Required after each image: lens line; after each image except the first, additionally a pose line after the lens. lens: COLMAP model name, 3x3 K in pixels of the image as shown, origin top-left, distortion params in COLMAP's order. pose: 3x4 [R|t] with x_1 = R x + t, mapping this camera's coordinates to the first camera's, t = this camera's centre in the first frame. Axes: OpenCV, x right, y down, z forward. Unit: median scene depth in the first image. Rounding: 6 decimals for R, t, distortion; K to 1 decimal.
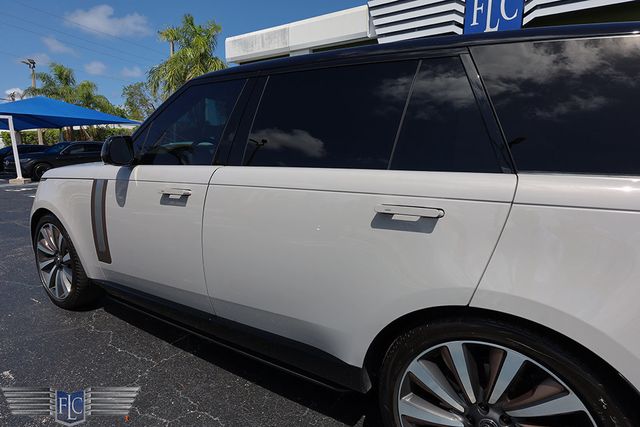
lens RADIAL K [[357.4, 0, 316.9], [0, 357.4, 209.3], [0, 0, 1]] dist [0.001985, -0.001704]
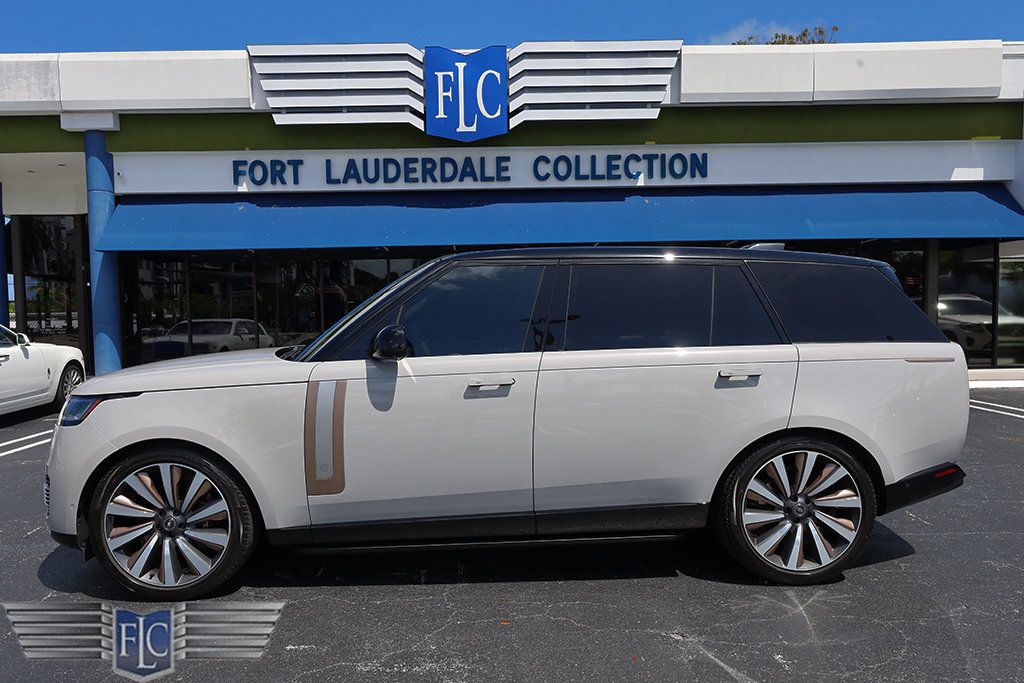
lens RADIAL K [[773.0, 0, 496.6], [0, 773.0, 366.6], [0, 0, 1]] dist [-0.020531, 0.026291]
pose [[0.828977, -0.065070, 0.555484, -0.845002], [0.114541, 0.991909, -0.054742, 0.018081], [-0.547428, 0.109005, 0.829723, -0.432899]]
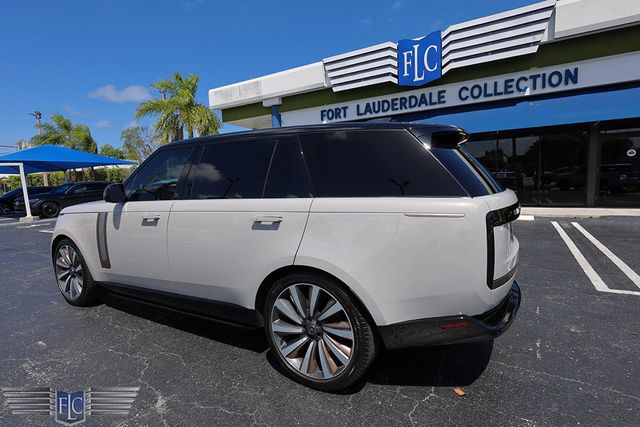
lens RADIAL K [[319.3, 0, 314.2], [0, 319.3, 206.8], [0, 0, 1]] dist [0.003265, -0.002216]
pose [[0.997603, -0.052602, 0.044963, 0.138887], [0.055752, 0.995851, -0.071927, 0.023890], [-0.040993, 0.074261, 0.996396, -0.235091]]
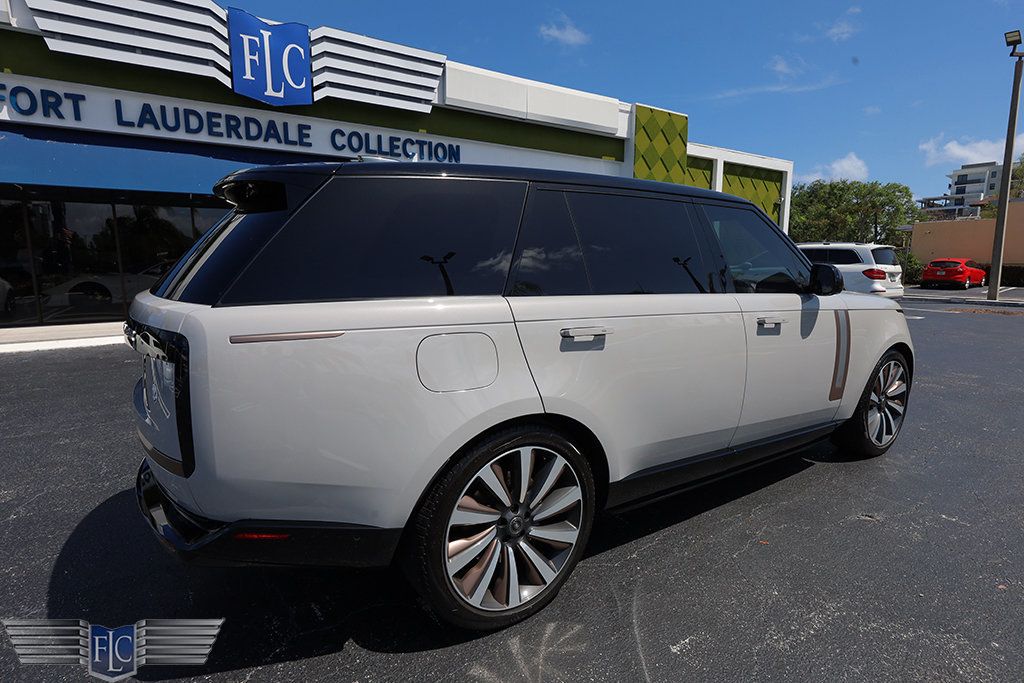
lens RADIAL K [[510.9, 0, 503.9], [0, 510.9, 344.0], [0, 0, 1]] dist [0.003265, -0.002216]
pose [[0.392439, -0.162169, 0.905369, -1.135651], [0.149369, 0.982504, 0.111241, -0.141339], [-0.907569, 0.091579, 0.409796, 0.601842]]
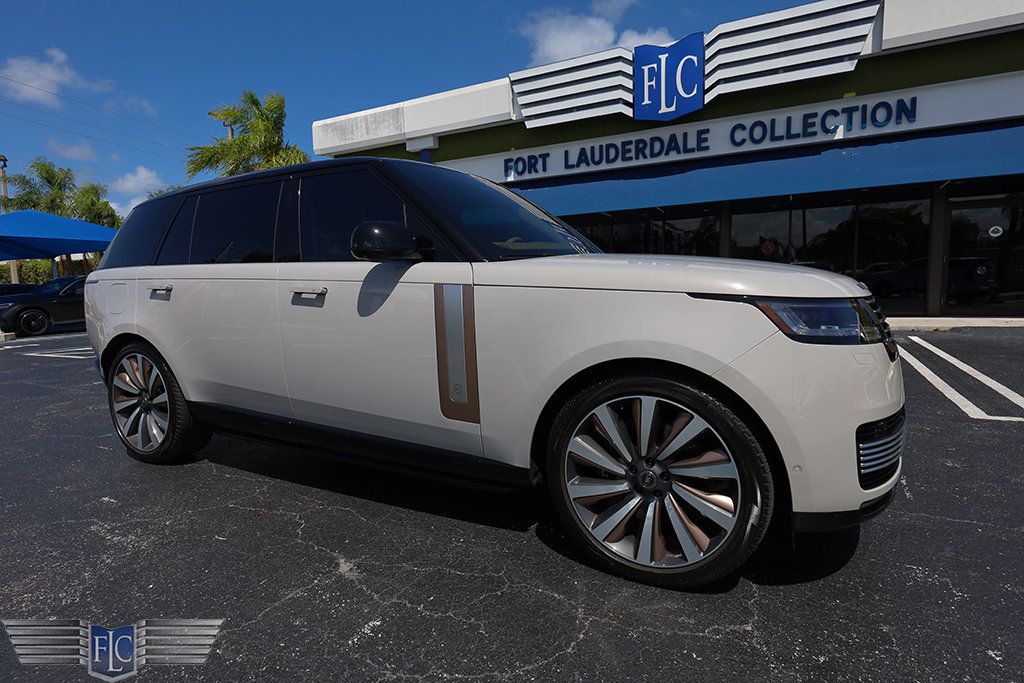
lens RADIAL K [[531.9, 0, 505.6], [0, 531.9, 330.1], [0, 0, 1]] dist [0.000948, 0.000519]
pose [[0.993915, -0.047704, 0.099283, -0.005799], [0.054294, 0.996423, -0.064763, 0.103683], [-0.095838, 0.069760, 0.992949, -0.266741]]
